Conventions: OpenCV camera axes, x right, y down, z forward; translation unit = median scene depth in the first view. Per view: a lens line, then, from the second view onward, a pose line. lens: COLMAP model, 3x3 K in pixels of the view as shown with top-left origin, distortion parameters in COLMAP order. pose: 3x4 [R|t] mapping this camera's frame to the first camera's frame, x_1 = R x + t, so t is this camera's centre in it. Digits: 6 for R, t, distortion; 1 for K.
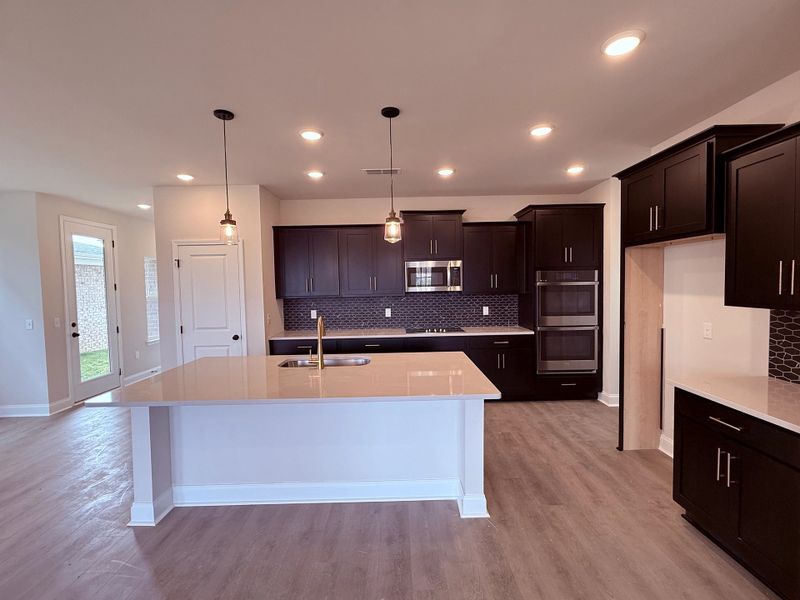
lens RADIAL K [[362.9, 0, 400.0], [0, 362.9, 300.0], [0, 0, 1]] dist [0.000769, -0.000296]
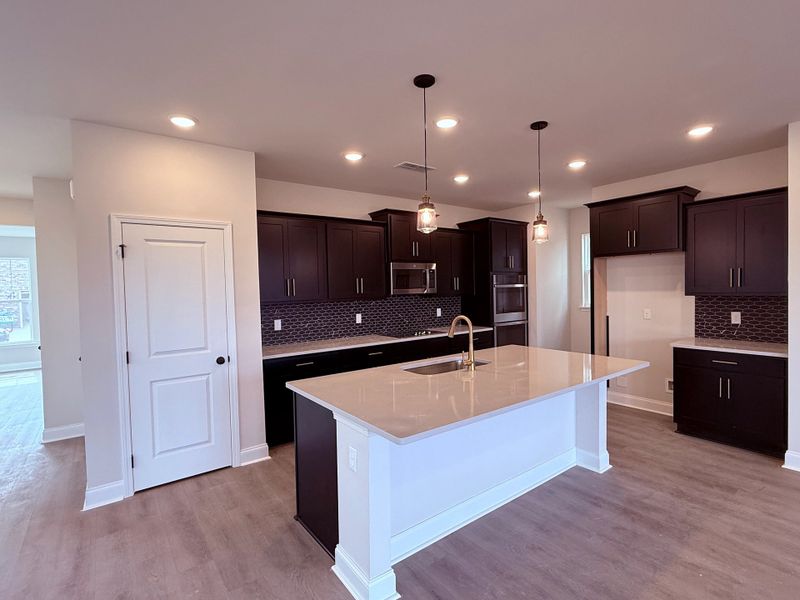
lens RADIAL K [[395.0, 0, 400.0], [0, 395.0, 300.0], [0, 0, 1]] dist [0.001793, 0.000175]
pose [[0.803434, -0.017652, 0.595132, -0.606350], [0.035074, 0.999228, -0.017713, 0.011268], [-0.594360, 0.035104, 0.803433, 0.168273]]
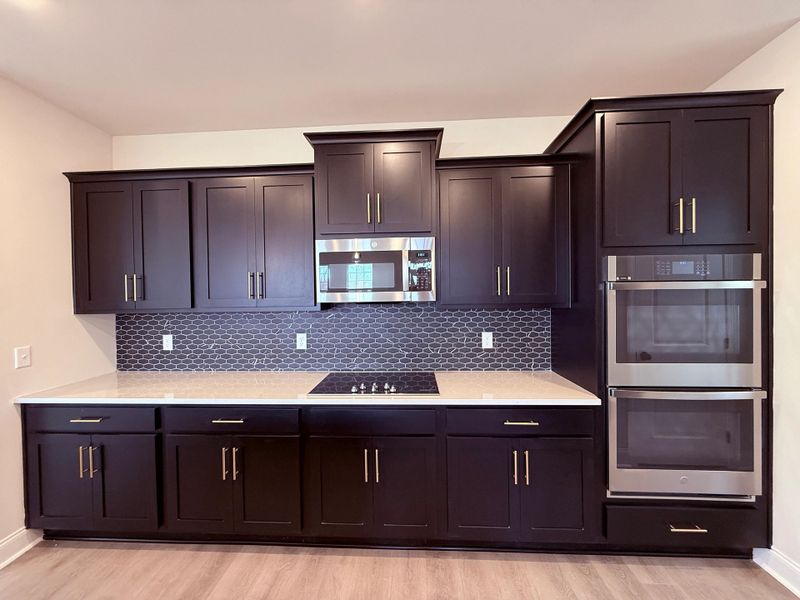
lens RADIAL K [[316.7, 0, 400.0], [0, 316.7, 300.0], [0, 0, 1]] dist [-0.001434, -0.000381]
pose [[0.998181, 0.007550, -0.059810, 0.158068], [-0.009346, 0.999512, -0.029822, -0.015051], [0.059555, 0.030327, 0.997764, 0.616153]]
